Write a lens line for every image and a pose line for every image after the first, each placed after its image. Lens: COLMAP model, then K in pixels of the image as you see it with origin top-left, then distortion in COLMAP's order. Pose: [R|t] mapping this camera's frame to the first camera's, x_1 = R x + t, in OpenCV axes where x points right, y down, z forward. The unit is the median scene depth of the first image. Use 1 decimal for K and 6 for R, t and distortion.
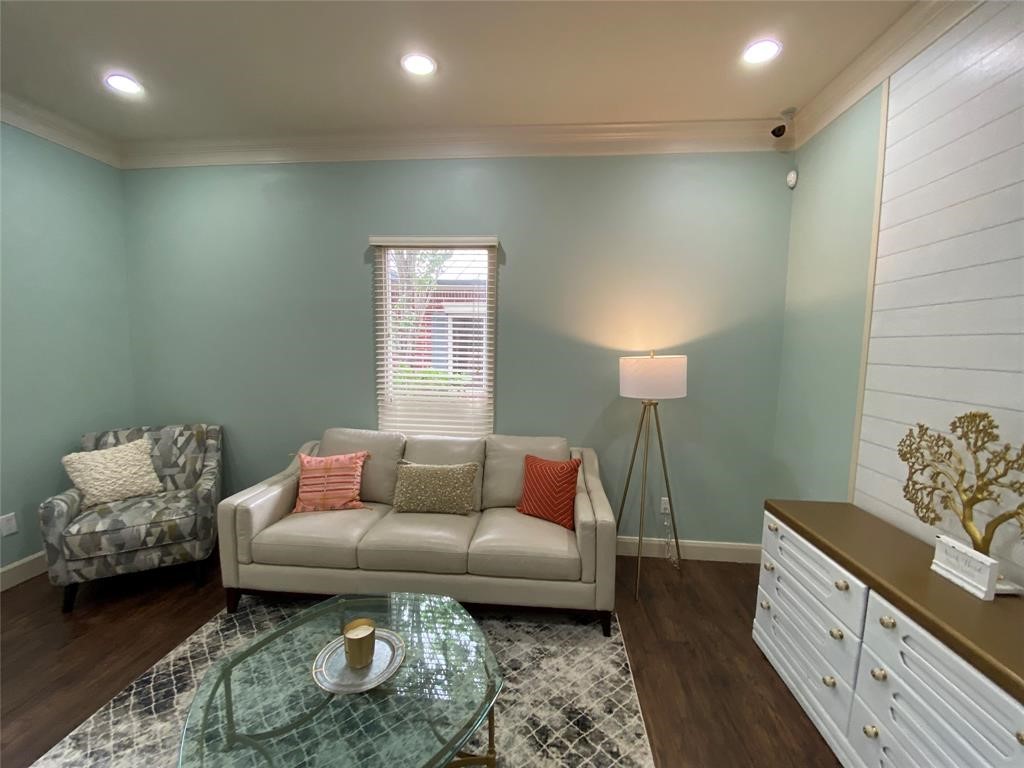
lens RADIAL K [[412.2, 0, 512.0], [0, 412.2, 384.0], [0, 0, 1]] dist [0.016343, -0.018703]
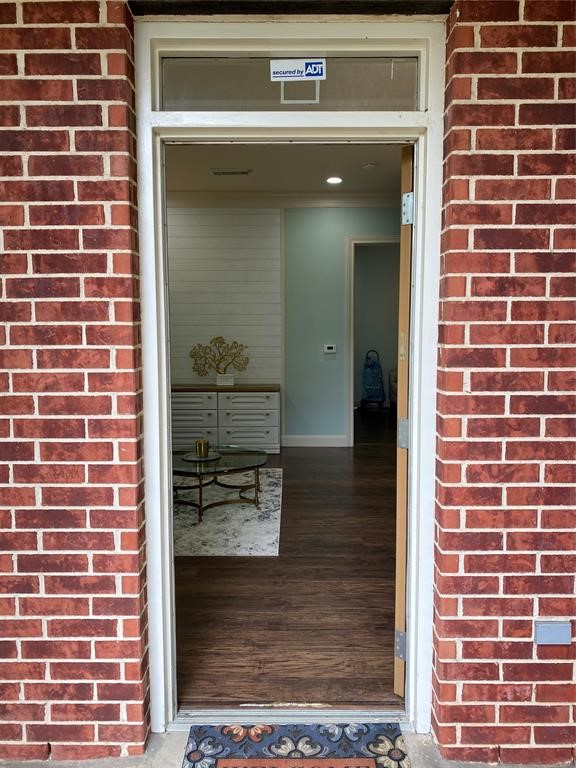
lens RADIAL K [[579.5, 0, 288.0], [0, 579.5, 384.0], [0, 0, 1]] dist [0.000153, -0.000037]
pose [[-0.084431, -0.102867, 0.991105, -2.225078], [0.094127, 0.989386, 0.110707, -0.013566], [-0.991974, 0.102637, -0.073852, 0.469299]]
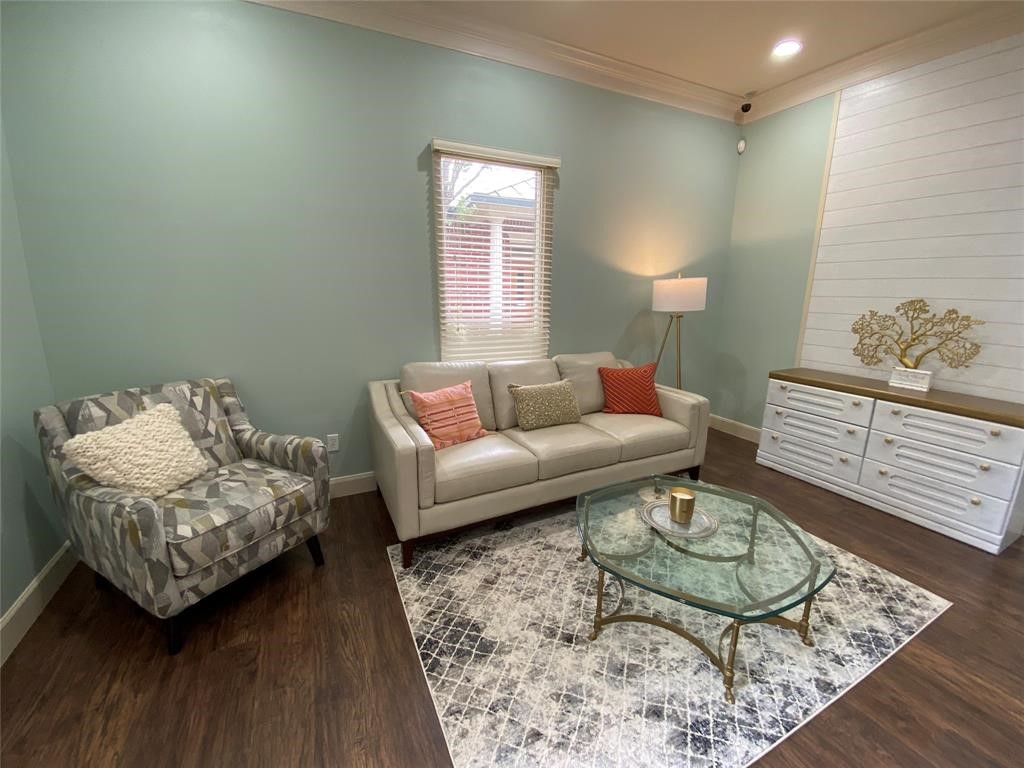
lens RADIAL K [[412.2, 0, 512.0], [0, 412.2, 384.0], [0, 0, 1]] dist [0.016343, -0.018703]
pose [[0.860996, -0.123054, 0.493501, -0.858664], [0.055615, 0.987251, 0.149140, 0.039043], [-0.505561, -0.100963, 0.856863, 0.151637]]
